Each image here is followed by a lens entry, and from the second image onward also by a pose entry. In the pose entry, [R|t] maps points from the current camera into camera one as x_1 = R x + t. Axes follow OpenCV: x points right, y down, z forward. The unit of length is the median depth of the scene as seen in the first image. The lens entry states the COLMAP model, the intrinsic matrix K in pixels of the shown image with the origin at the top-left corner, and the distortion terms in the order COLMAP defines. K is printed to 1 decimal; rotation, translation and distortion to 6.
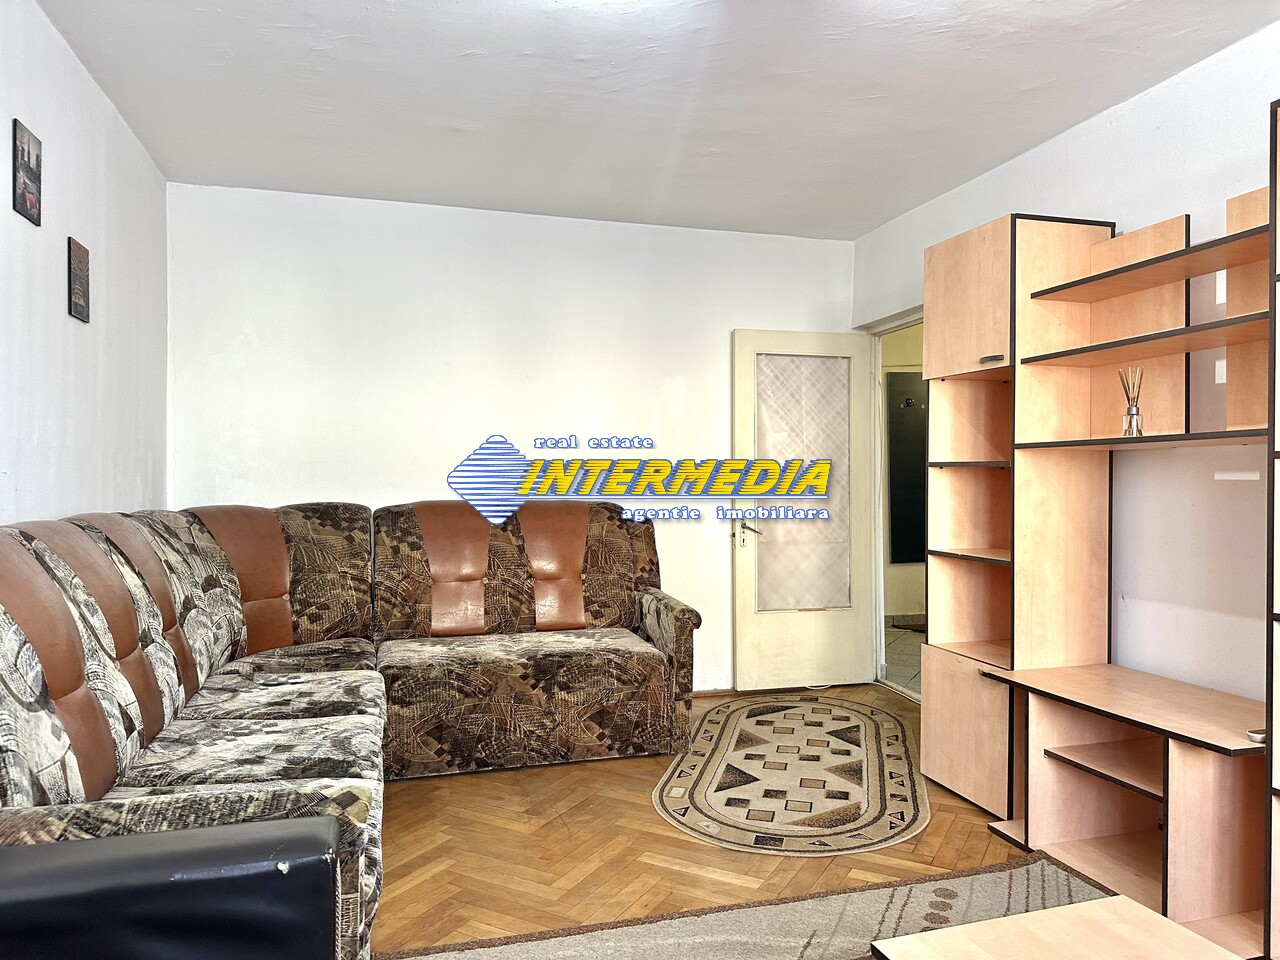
lens RADIAL K [[906.1, 0, 641.5], [0, 906.1, 481.2], [0, 0, 1]] dist [0.040040, -0.050264]
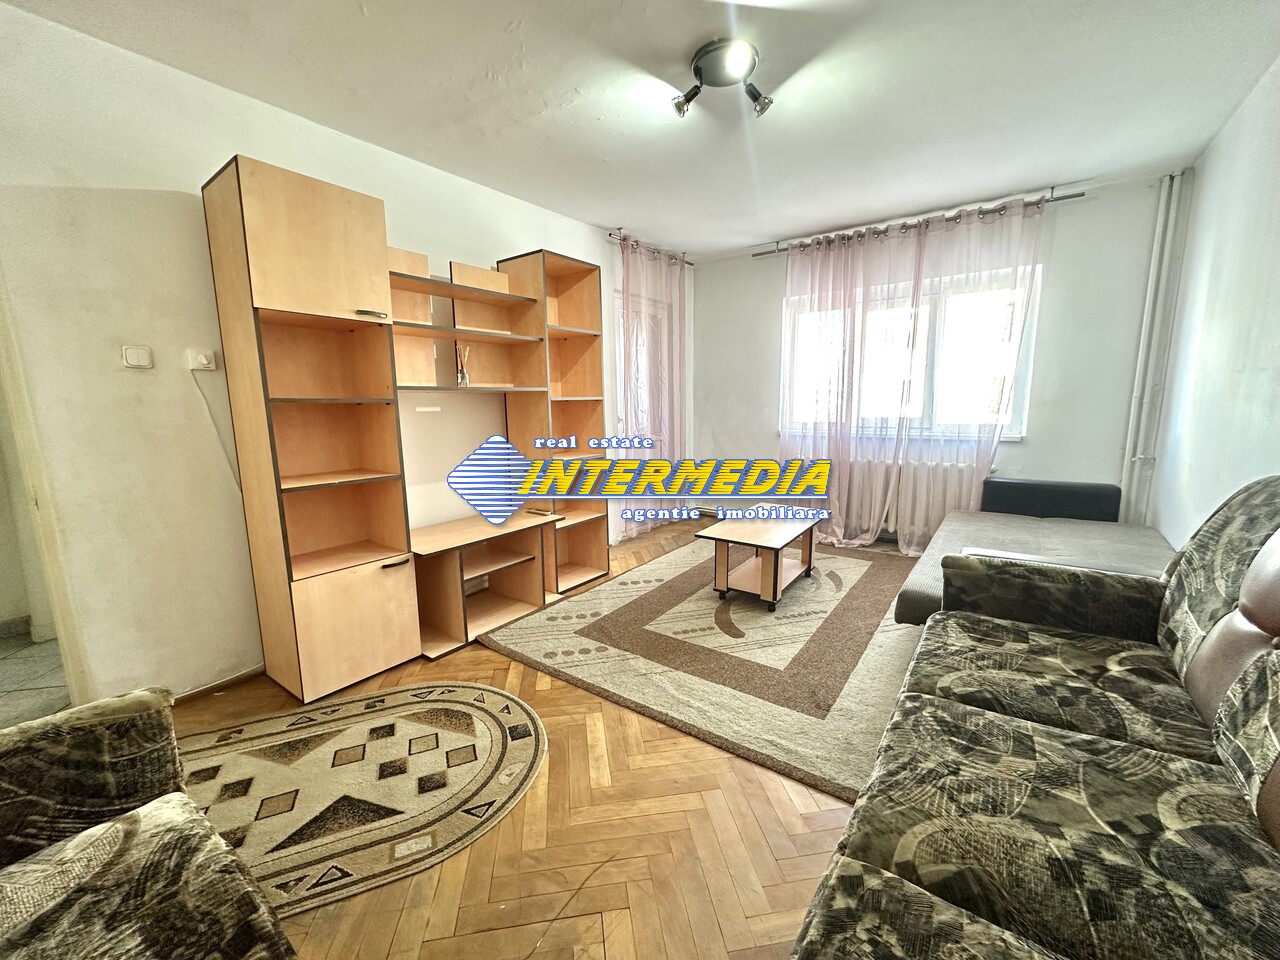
lens RADIAL K [[512.3, 0, 635.1], [0, 512.3, 483.1], [0, 0, 1]] dist [-0.004083, 0.000448]
pose [[-0.615574, -0.106191, 0.780892, -0.375892], [0.024856, 0.987771, 0.153918, -0.006180], [-0.787687, 0.114158, -0.605406, 1.119269]]
